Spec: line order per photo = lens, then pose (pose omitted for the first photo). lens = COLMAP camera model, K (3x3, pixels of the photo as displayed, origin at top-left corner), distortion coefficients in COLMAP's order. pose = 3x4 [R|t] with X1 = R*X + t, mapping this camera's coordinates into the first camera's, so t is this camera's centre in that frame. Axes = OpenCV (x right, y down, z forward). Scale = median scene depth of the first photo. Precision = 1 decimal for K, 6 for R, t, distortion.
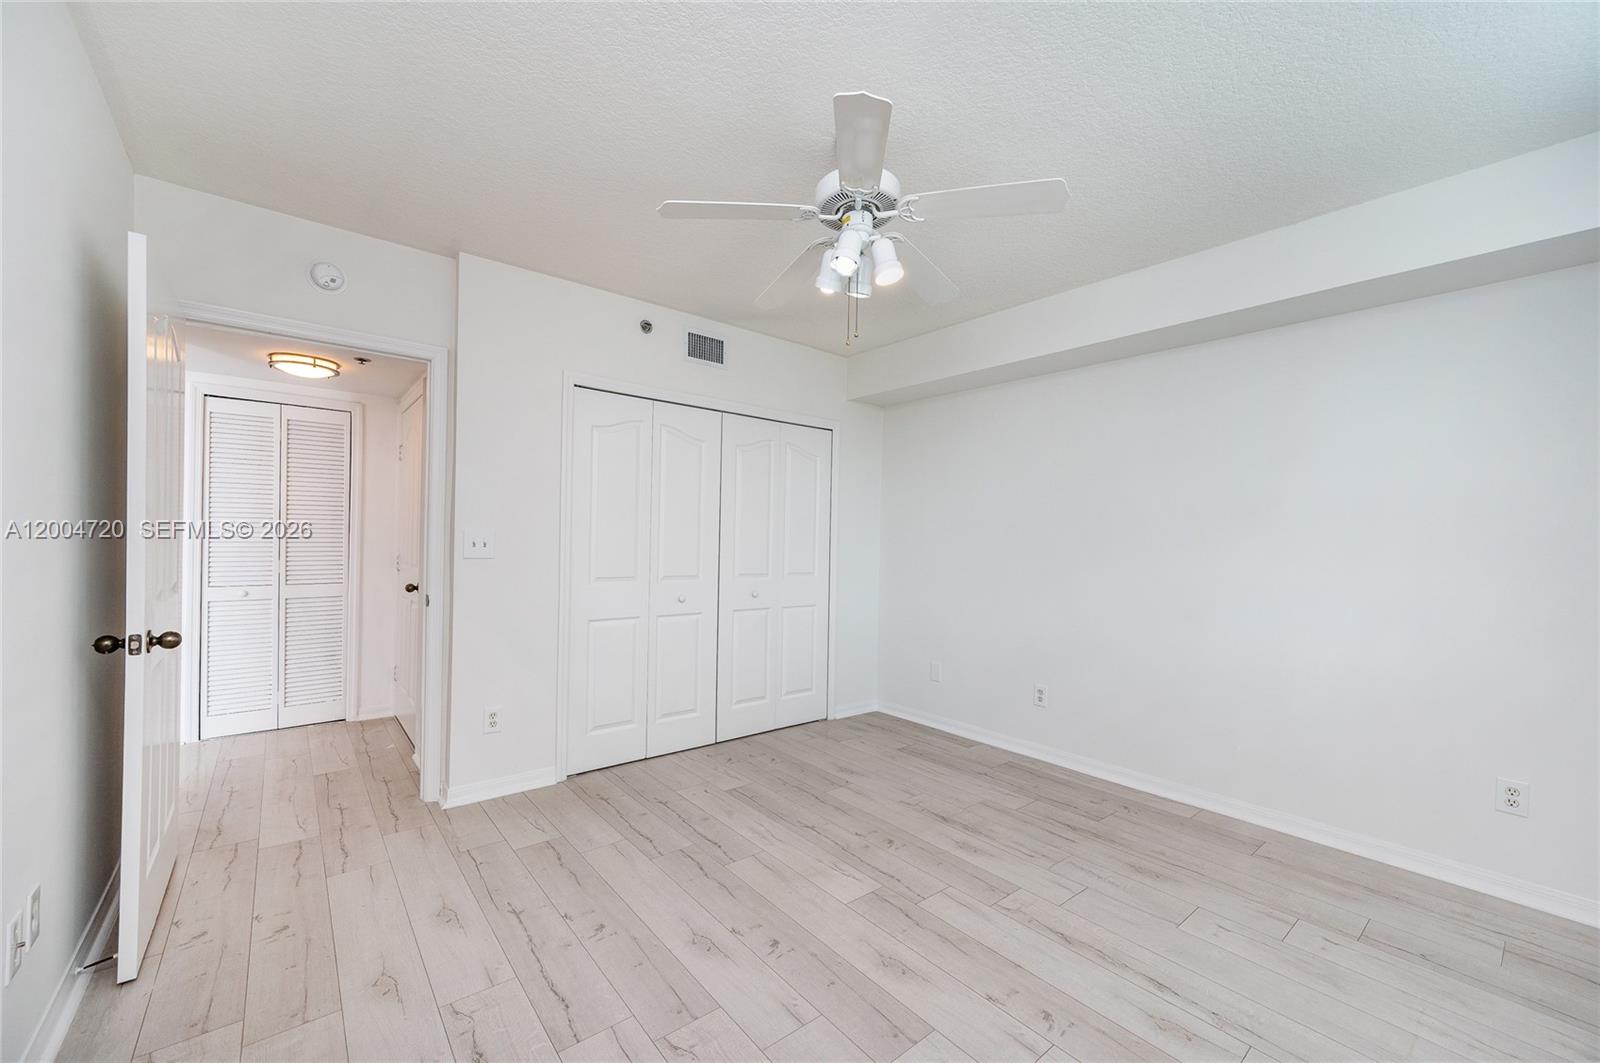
lens RADIAL K [[624.9, 0, 771.4], [0, 624.9, 541.5], [0, 0, 1]] dist [-0.000251, -0.001874]
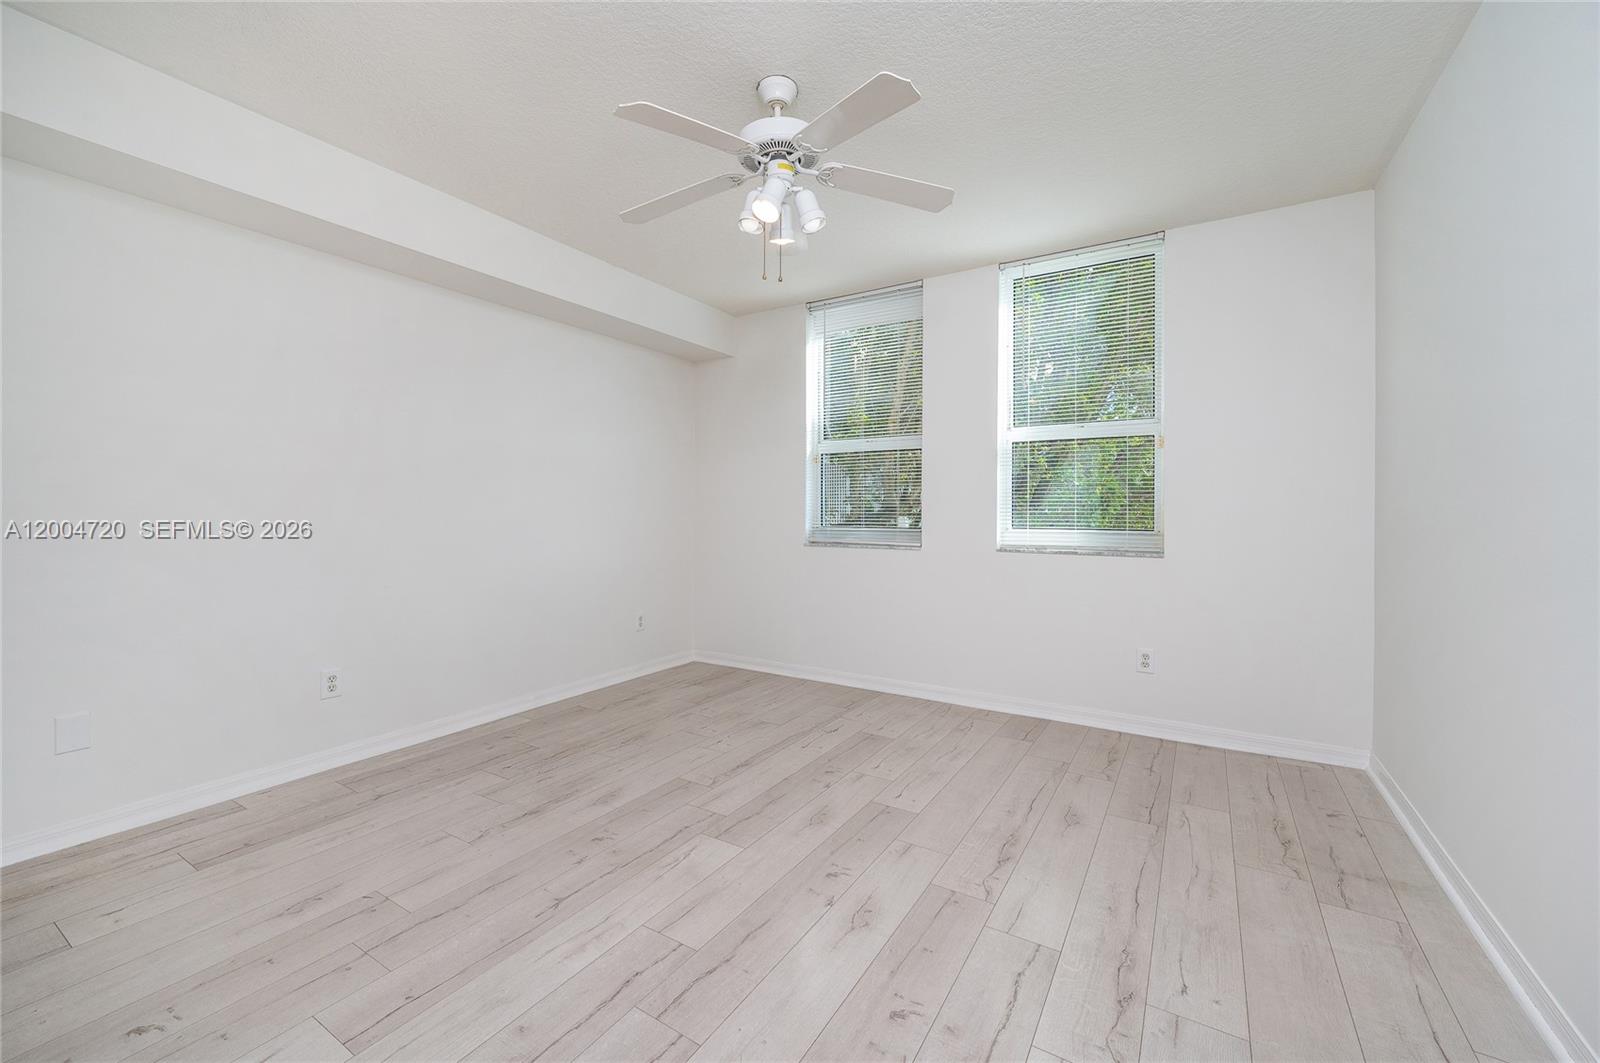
lens RADIAL K [[624.9, 0, 813.6], [0, 624.9, 525.6], [0, 0, 1]] dist [-0.000251, -0.001874]
pose [[-0.347478, -0.044128, 0.936649, -0.666925], [-0.007886, 0.998994, 0.044140, 0.022403], [-0.937655, 0.007951, -0.347477, 1.006633]]
